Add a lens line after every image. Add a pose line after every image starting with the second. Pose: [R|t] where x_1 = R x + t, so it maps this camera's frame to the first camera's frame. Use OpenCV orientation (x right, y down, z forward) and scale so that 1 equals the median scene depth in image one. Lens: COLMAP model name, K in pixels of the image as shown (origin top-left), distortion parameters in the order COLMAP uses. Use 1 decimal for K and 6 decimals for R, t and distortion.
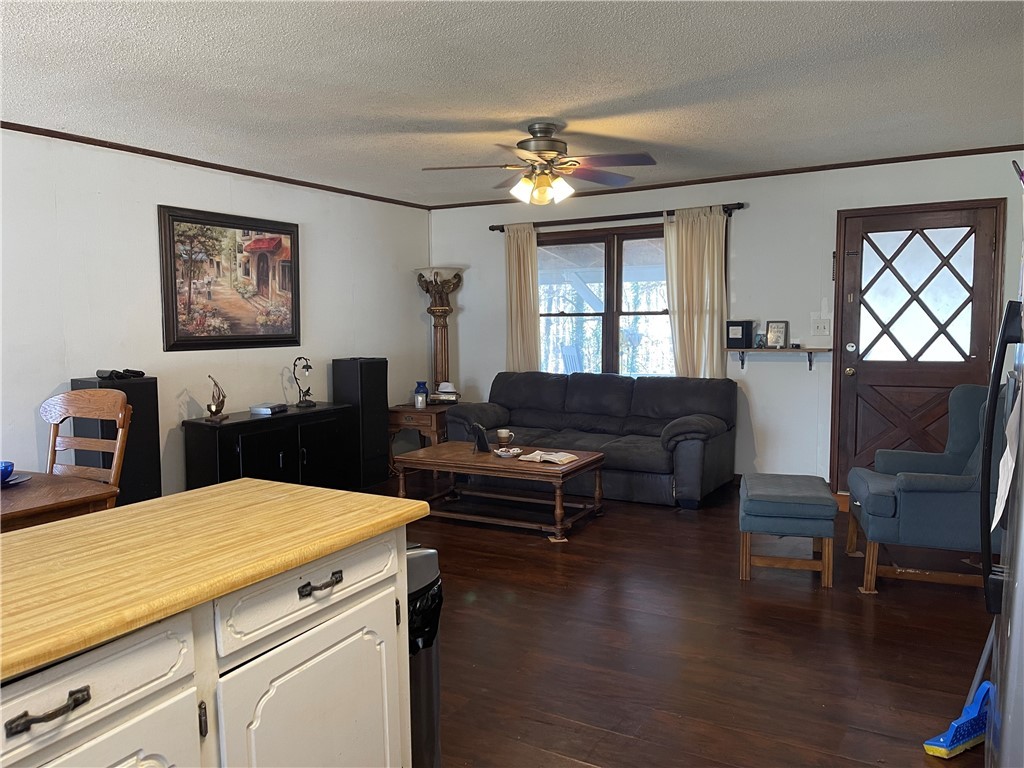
lens RADIAL K [[766.8, 0, 517.4], [0, 766.8, 391.7], [0, 0, 1]] dist [0.054900, -0.080571]
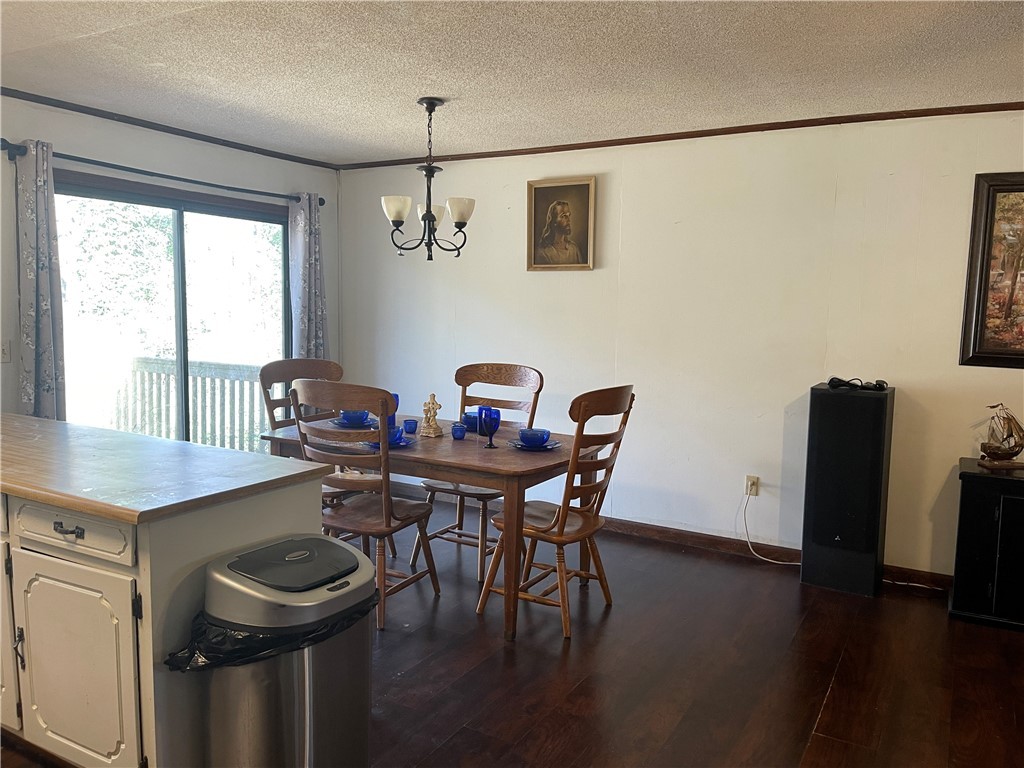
lens RADIAL K [[766.8, 0, 516.0], [0, 766.8, 384.0], [0, 0, 1]] dist [0.054900, -0.080571]
pose [[0.014206, 0.118931, -0.992801, 0.306650], [-0.124026, 0.985443, 0.116275, -0.067122], [0.992177, 0.121481, 0.028749, 0.534431]]
